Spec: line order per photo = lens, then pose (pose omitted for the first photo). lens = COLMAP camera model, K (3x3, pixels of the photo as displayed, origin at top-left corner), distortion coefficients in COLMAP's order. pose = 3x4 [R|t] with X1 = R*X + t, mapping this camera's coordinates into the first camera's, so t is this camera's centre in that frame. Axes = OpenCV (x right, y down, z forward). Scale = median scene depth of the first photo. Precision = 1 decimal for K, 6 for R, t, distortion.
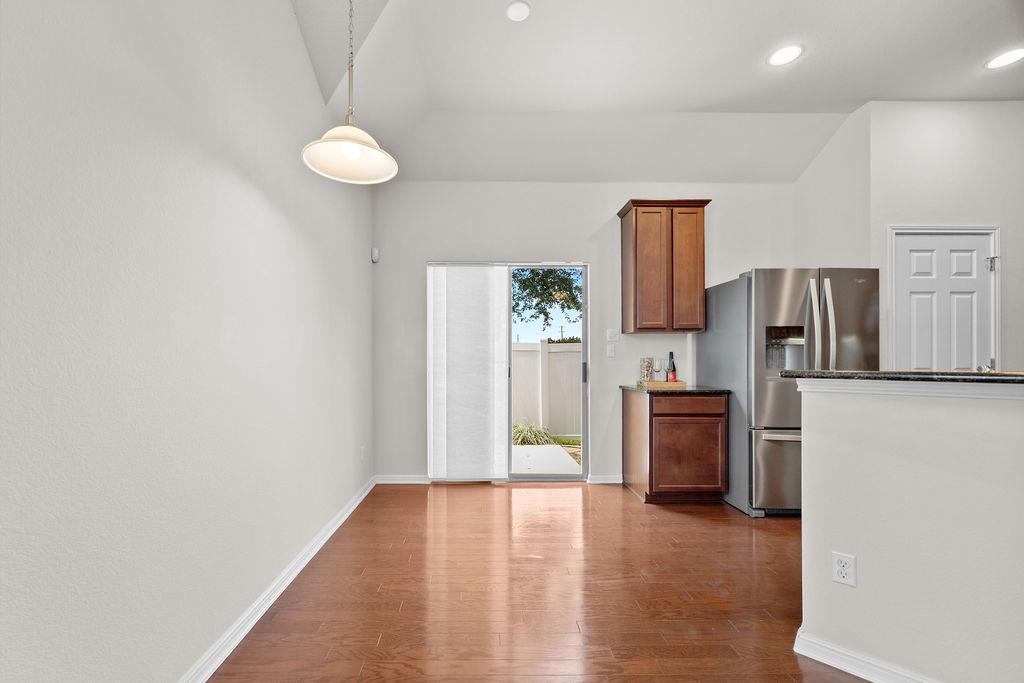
lens RADIAL K [[407.5, 0, 509.9], [0, 407.5, 357.4], [0, 0, 1]] dist [-0.000455, 0.000015]
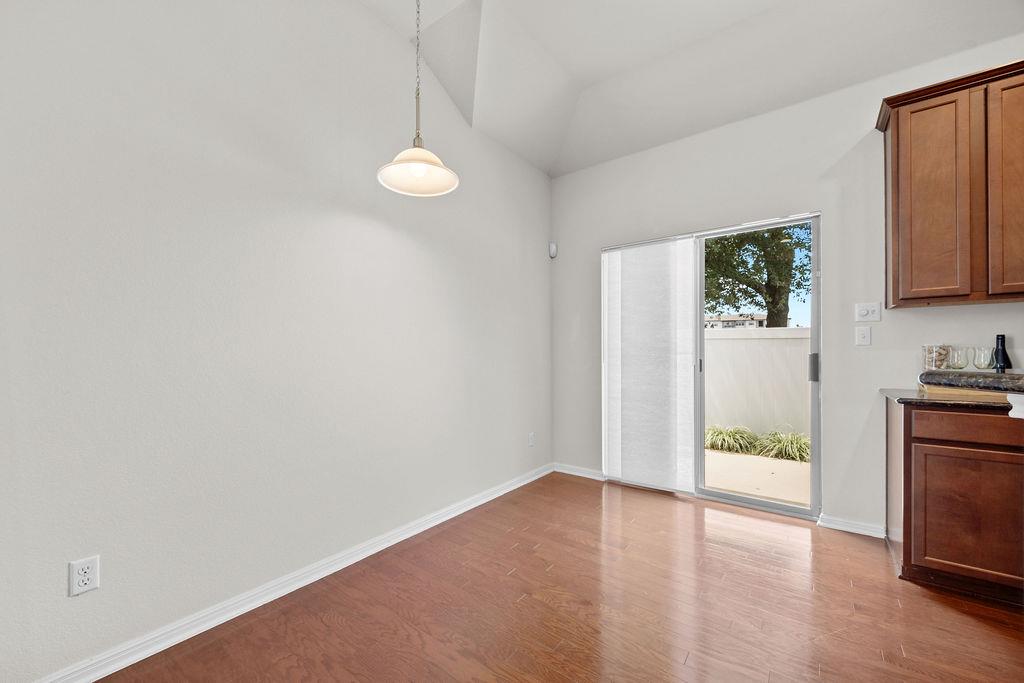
lens RADIAL K [[407.7, 0, 507.0], [0, 407.7, 349.3], [0, 0, 1]] dist [-0.000784, -0.000016]
pose [[0.772741, -0.007884, -0.634673, 0.233867], [0.009611, 0.999954, -0.000719, 0.000834], [0.634649, -0.005545, 0.772781, 0.120493]]
